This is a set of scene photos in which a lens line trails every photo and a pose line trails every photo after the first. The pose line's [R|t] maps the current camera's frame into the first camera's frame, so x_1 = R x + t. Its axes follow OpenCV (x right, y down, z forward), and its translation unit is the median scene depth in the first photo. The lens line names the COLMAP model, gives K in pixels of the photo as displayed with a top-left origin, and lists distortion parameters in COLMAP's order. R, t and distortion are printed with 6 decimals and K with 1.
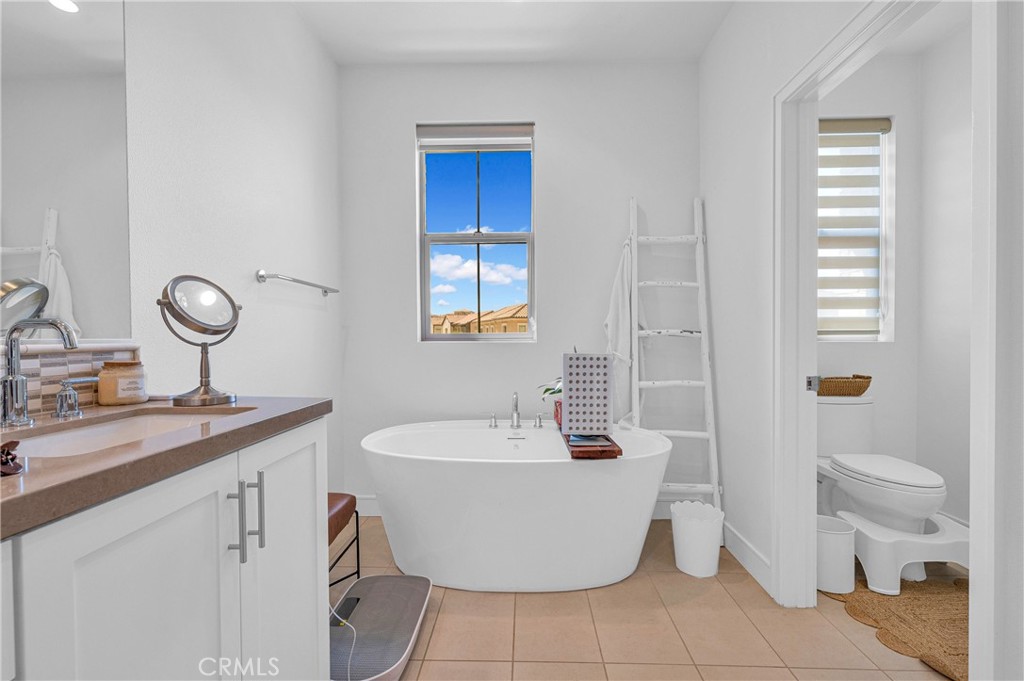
lens RADIAL K [[449.3, 0, 514.2], [0, 449.3, 344.3], [0, 0, 1]] dist [-0.000163, -0.000100]
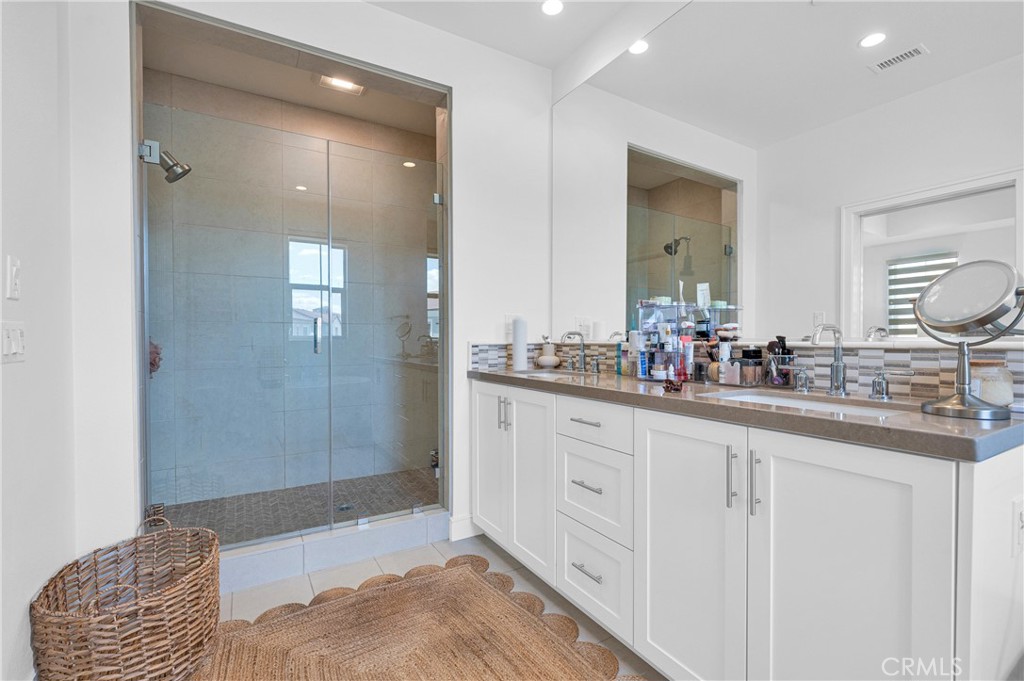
lens RADIAL K [[449.3, 0, 513.5], [0, 449.3, 342.0], [0, 0, 1]] dist [-0.000163, -0.000100]
pose [[-0.845142, 0.018423, -0.534224, 0.522851], [0.011269, 0.999798, 0.016650, -0.031589], [0.534423, 0.008051, -0.845179, 1.454345]]
